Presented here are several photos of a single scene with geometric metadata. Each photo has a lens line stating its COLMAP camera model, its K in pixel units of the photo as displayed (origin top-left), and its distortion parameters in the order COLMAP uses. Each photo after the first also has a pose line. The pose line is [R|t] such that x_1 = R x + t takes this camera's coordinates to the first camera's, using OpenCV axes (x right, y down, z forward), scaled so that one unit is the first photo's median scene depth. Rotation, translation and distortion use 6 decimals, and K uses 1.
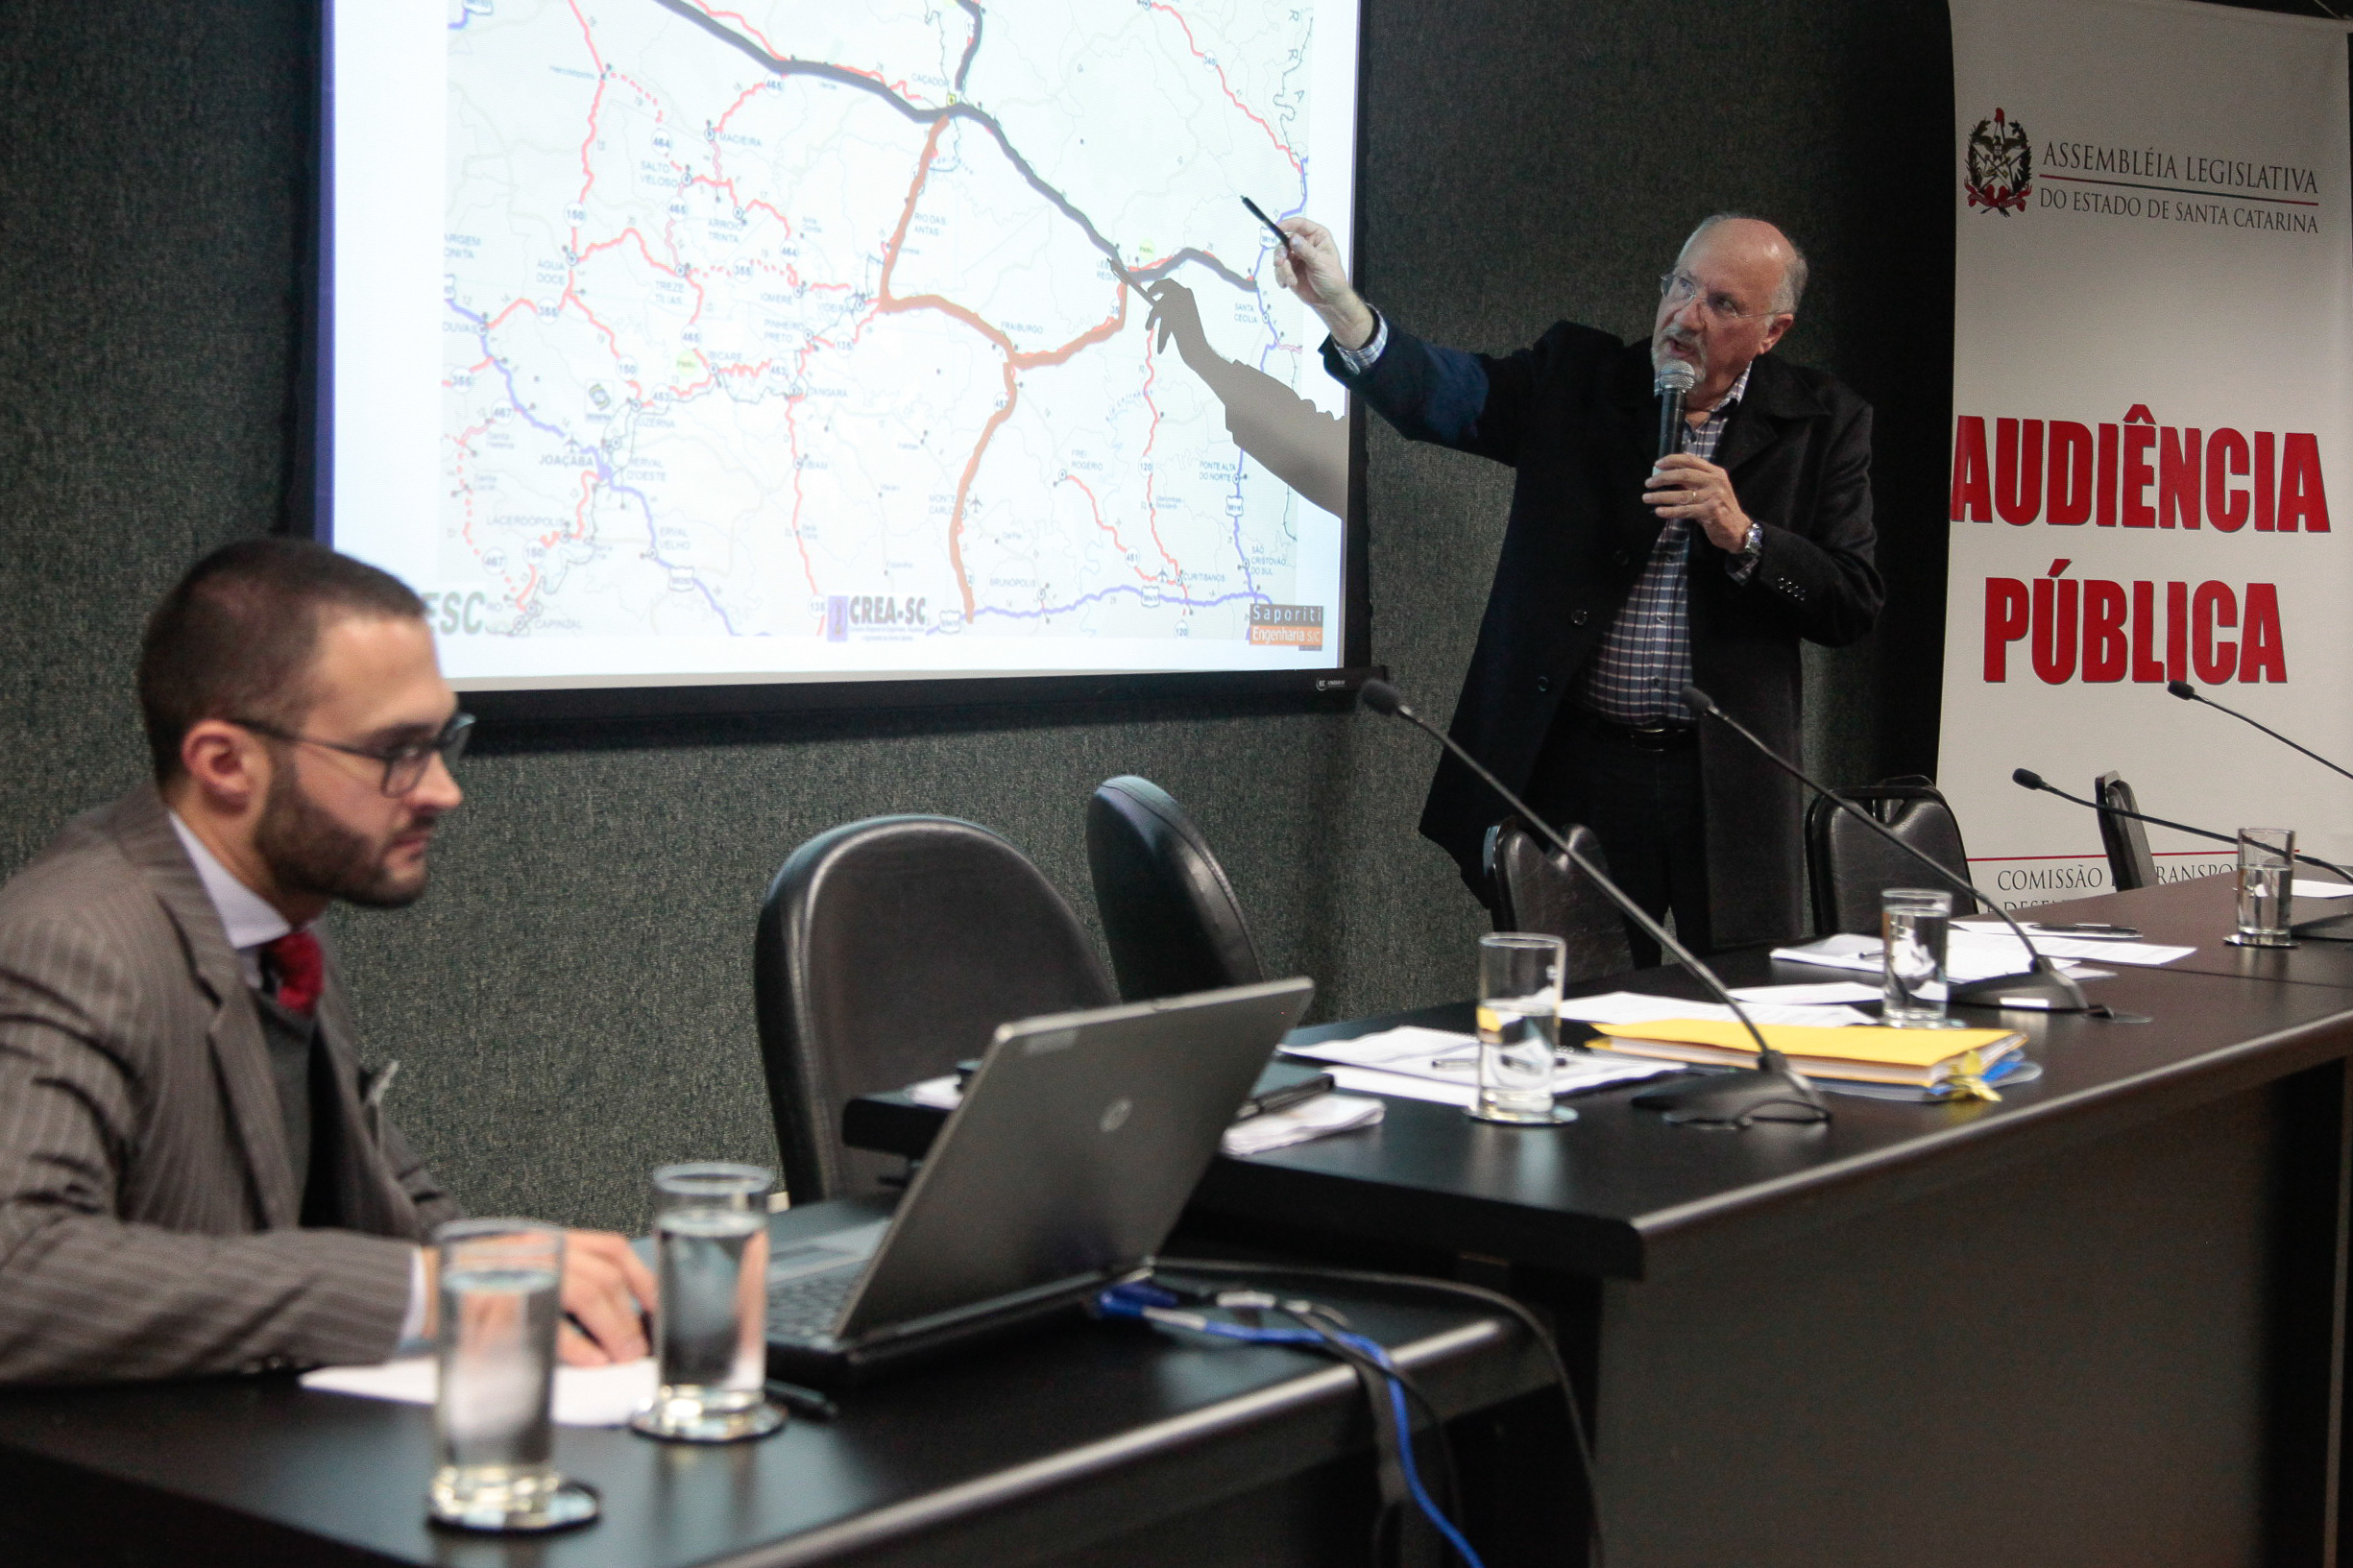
lens RADIAL K [[3418.2, 0, 1169.0], [0, 3418.2, 776.4], [0, 0, 1]] dist [0.114332, 0.000000]
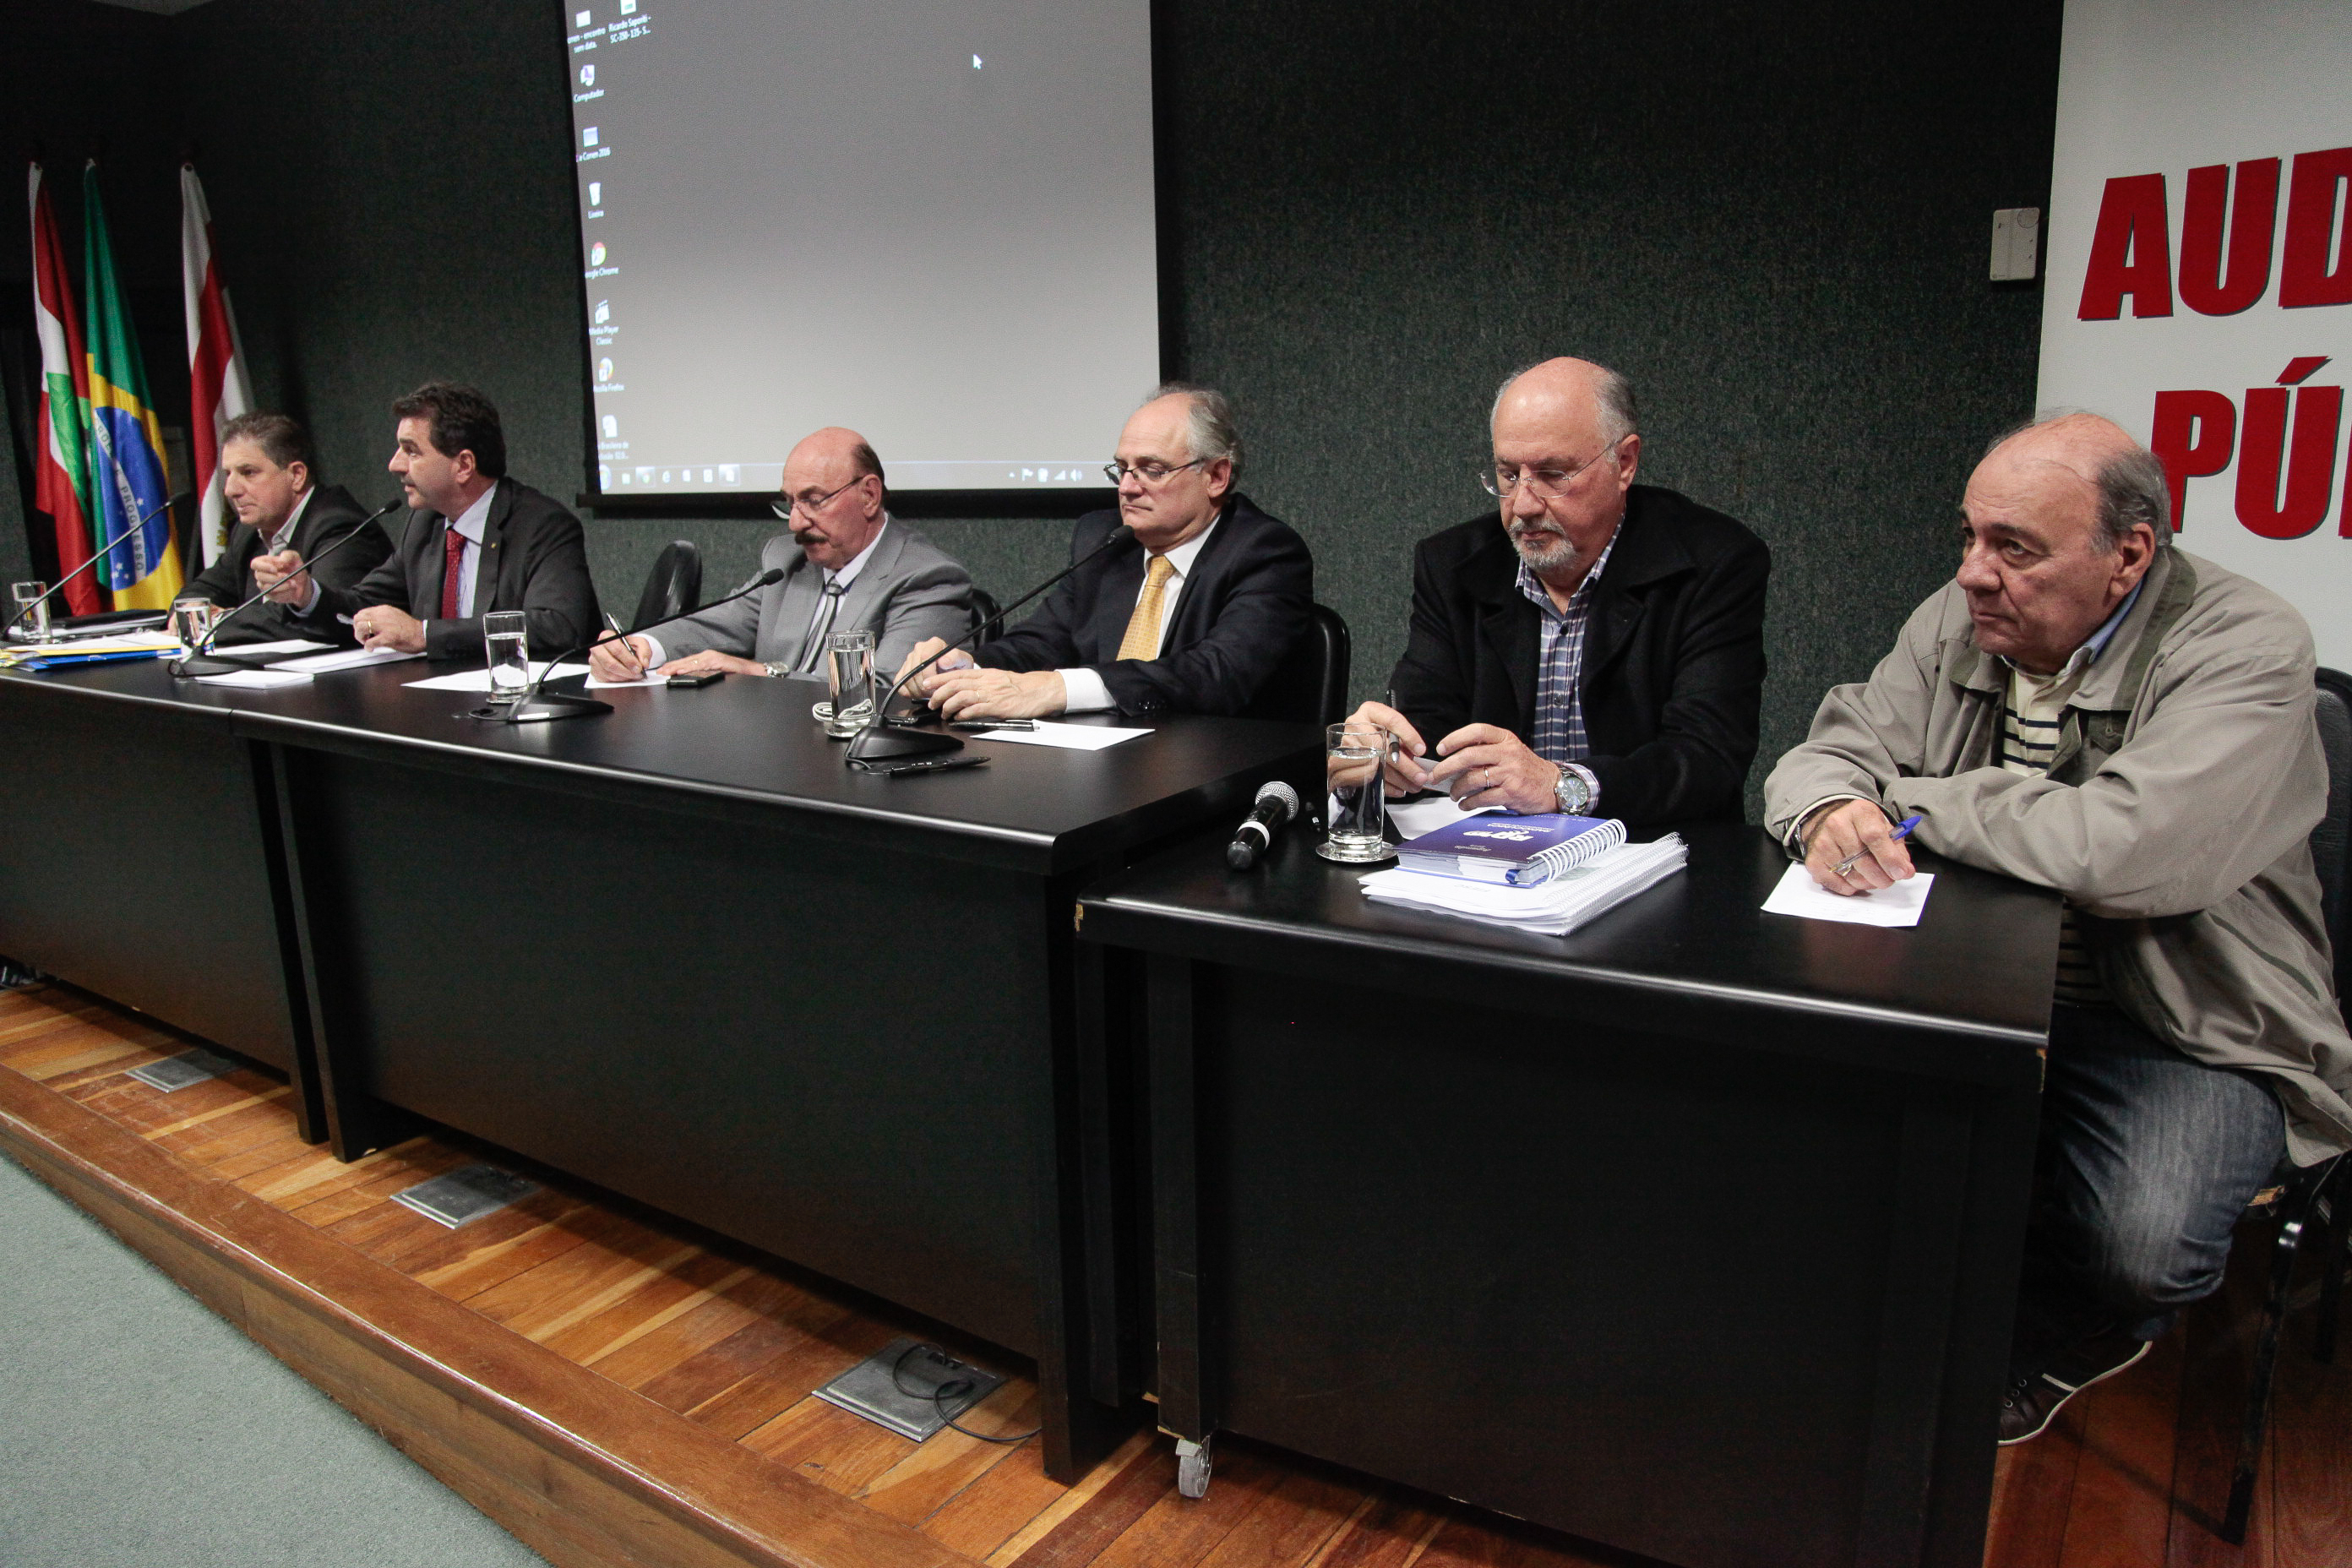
lens RADIAL K [[1611.2, 0, 1178.6], [0, 1611.2, 784.9], [0, 0, 1]] dist [-0.106637, 0.048706]
pose [[0.033351, 0.182466, -0.982646, 0.699995], [-0.044582, 0.982486, 0.180923, -0.029694], [0.998449, 0.037775, 0.040902, 0.936509]]
